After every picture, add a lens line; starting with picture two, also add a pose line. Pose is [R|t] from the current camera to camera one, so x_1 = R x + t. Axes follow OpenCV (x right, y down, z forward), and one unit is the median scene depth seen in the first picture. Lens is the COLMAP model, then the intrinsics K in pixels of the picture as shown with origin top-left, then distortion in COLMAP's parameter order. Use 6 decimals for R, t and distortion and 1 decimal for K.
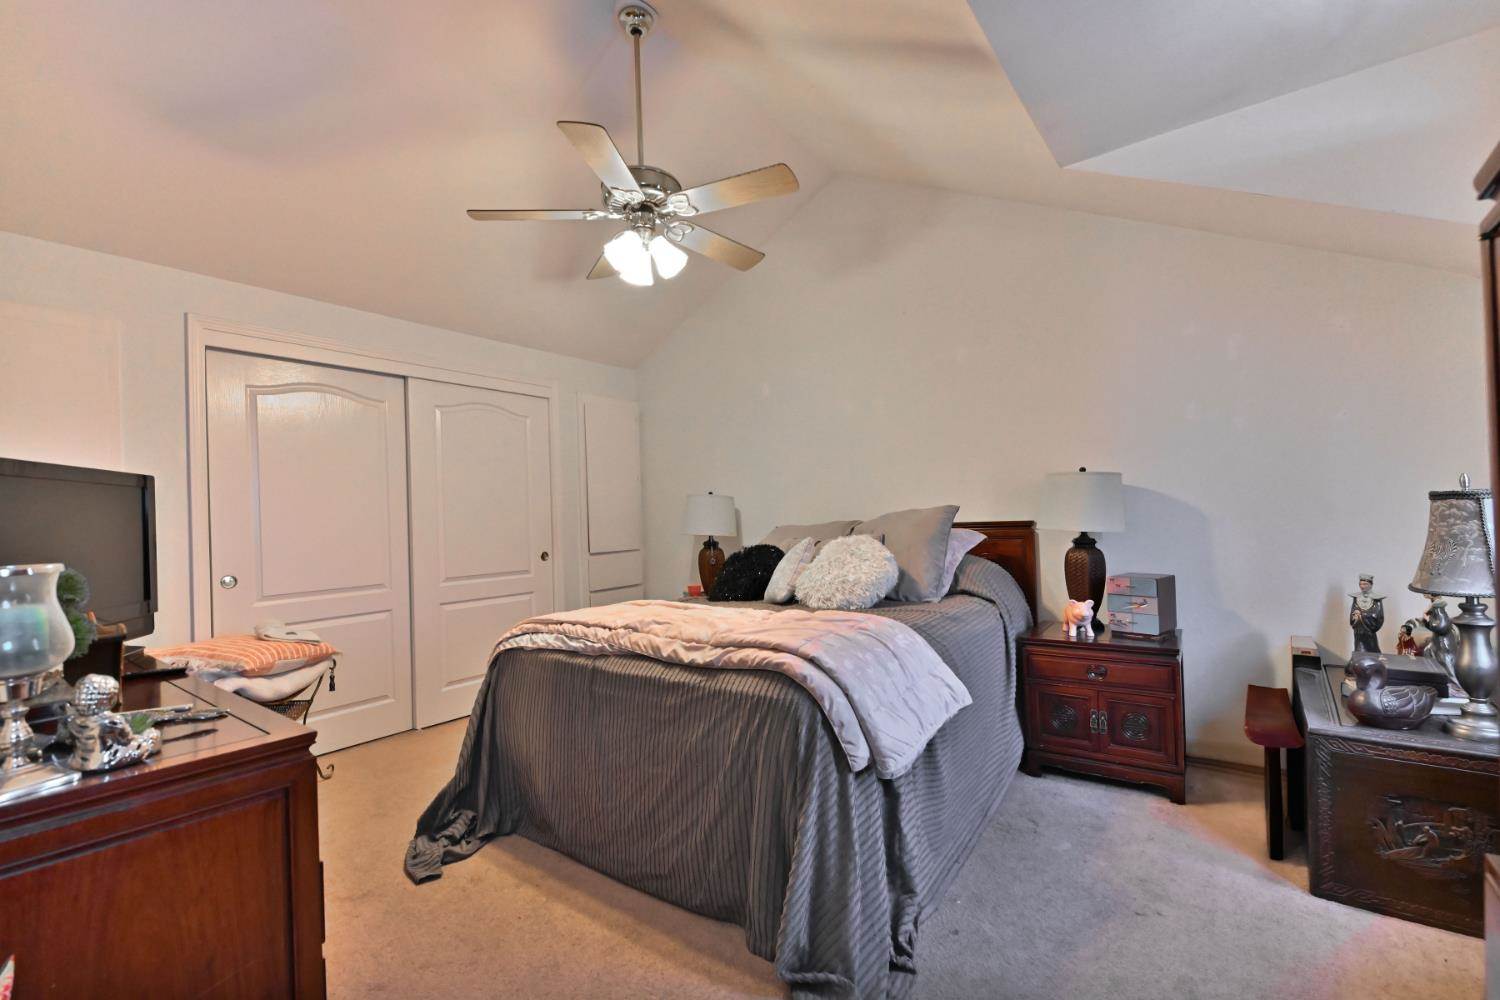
lens RADIAL K [[674.9, 0, 738.0], [0, 674.9, 536.8], [0, 0, 1]] dist [0.003902, -0.000973]
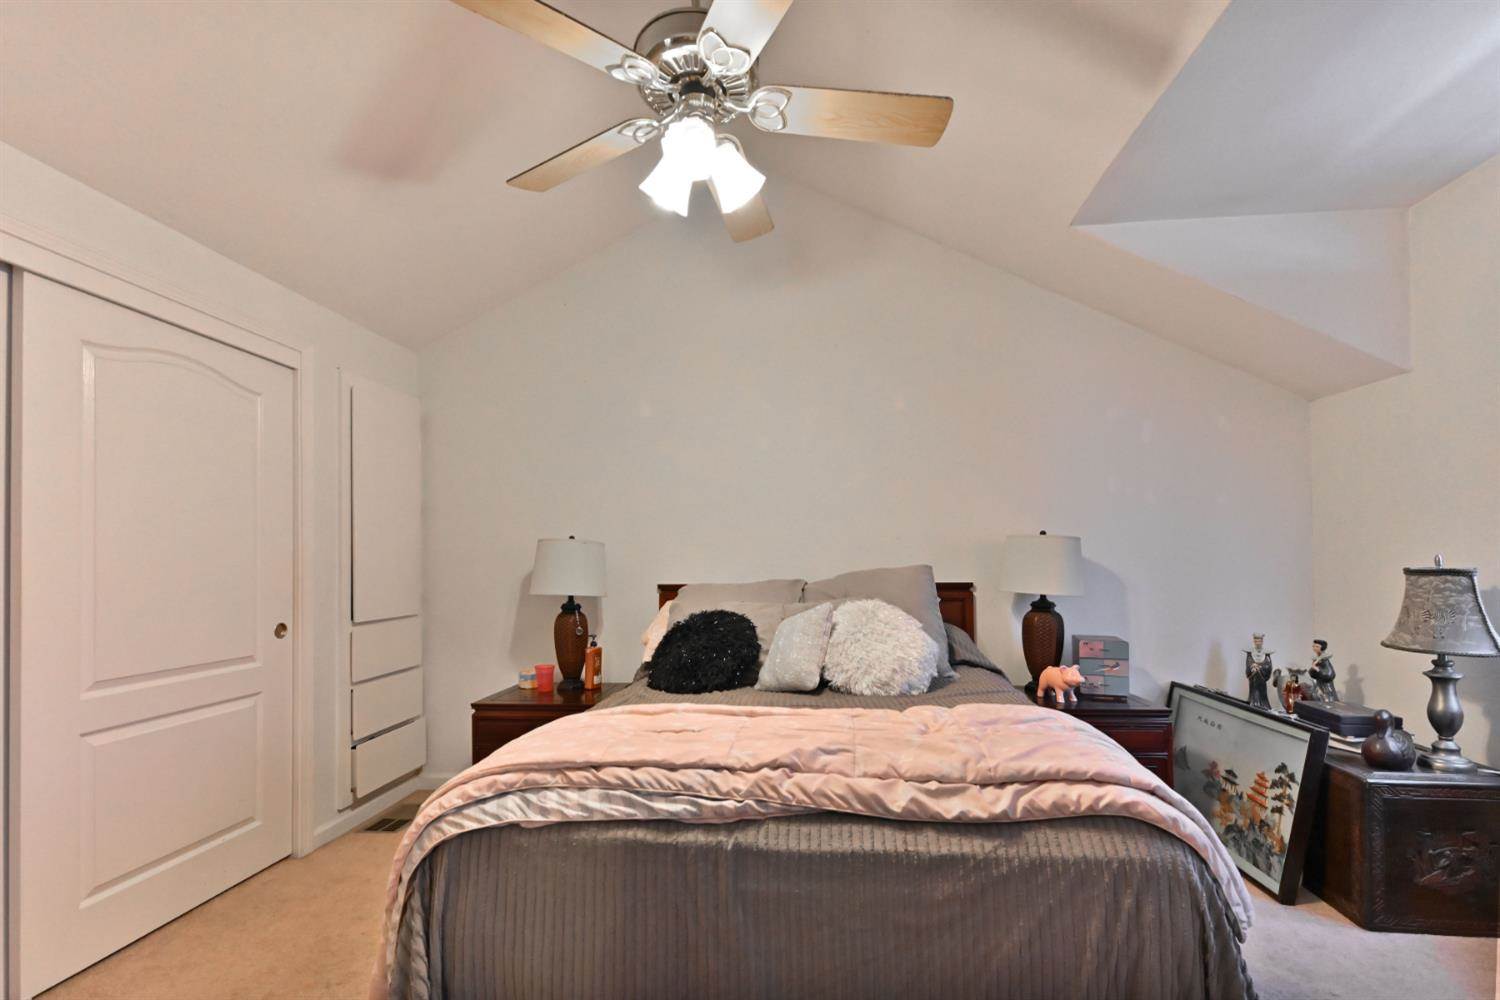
lens RADIAL K [[670.9, 0, 750.4], [0, 670.9, 568.6], [0, 0, 1]] dist [0.011233, -0.008363]
pose [[0.837626, 0.020253, 0.545869, -0.503993], [-0.005402, 0.999571, -0.028796, -0.020308], [-0.546218, 0.021171, 0.837375, 0.515878]]
